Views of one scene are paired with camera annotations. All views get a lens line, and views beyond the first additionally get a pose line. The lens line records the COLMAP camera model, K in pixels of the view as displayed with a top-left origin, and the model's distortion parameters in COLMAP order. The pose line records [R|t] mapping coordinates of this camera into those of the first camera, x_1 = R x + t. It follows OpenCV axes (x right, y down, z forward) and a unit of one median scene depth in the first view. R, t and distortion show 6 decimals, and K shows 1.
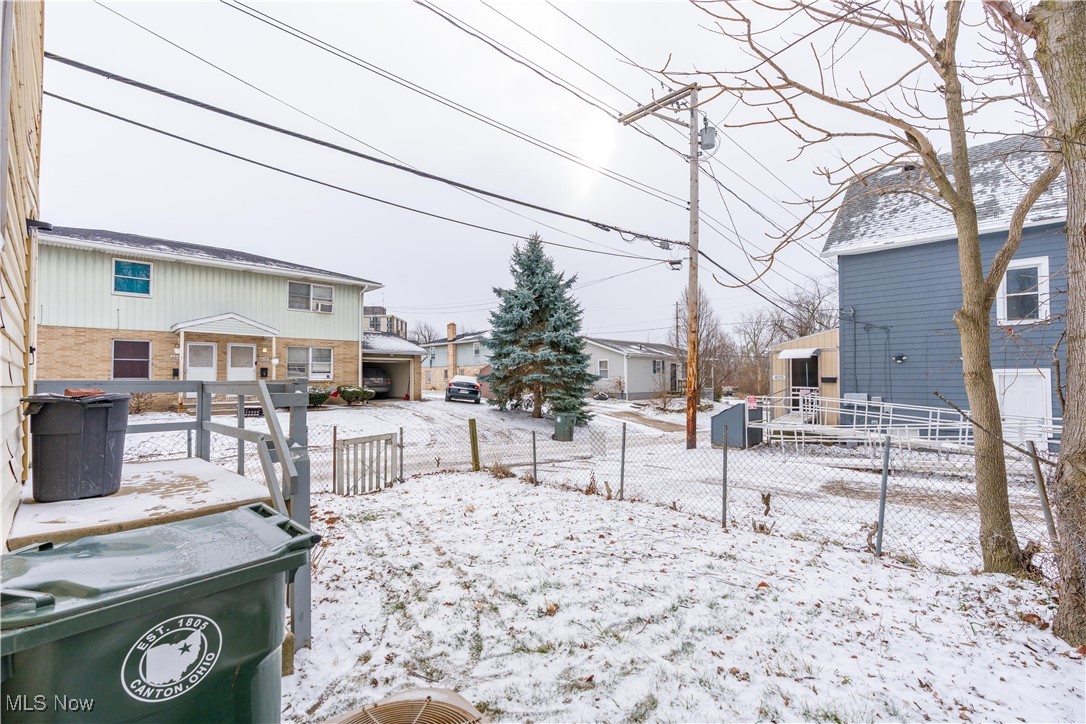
lens RADIAL K [[481.8, 0, 545.4], [0, 481.8, 365.5], [0, 0, 1]] dist [-0.003666, 0.002328]
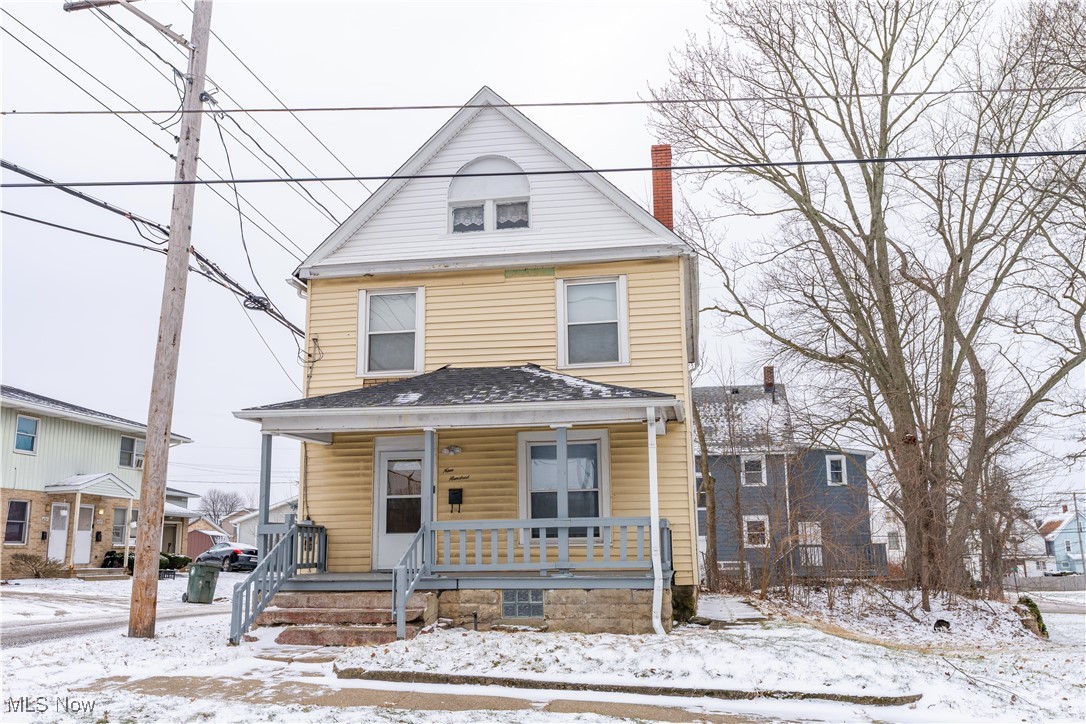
lens RADIAL K [[933.0, 0, 543.0], [0, 933.0, 361.3], [0, 0, 1]] dist [-0.007108, -0.000827]
pose [[0.823035, 0.121987, 0.554737, -2.153192], [-0.024839, 0.983461, -0.179411, -0.038591], [-0.567448, 0.133882, 0.812452, -2.251791]]
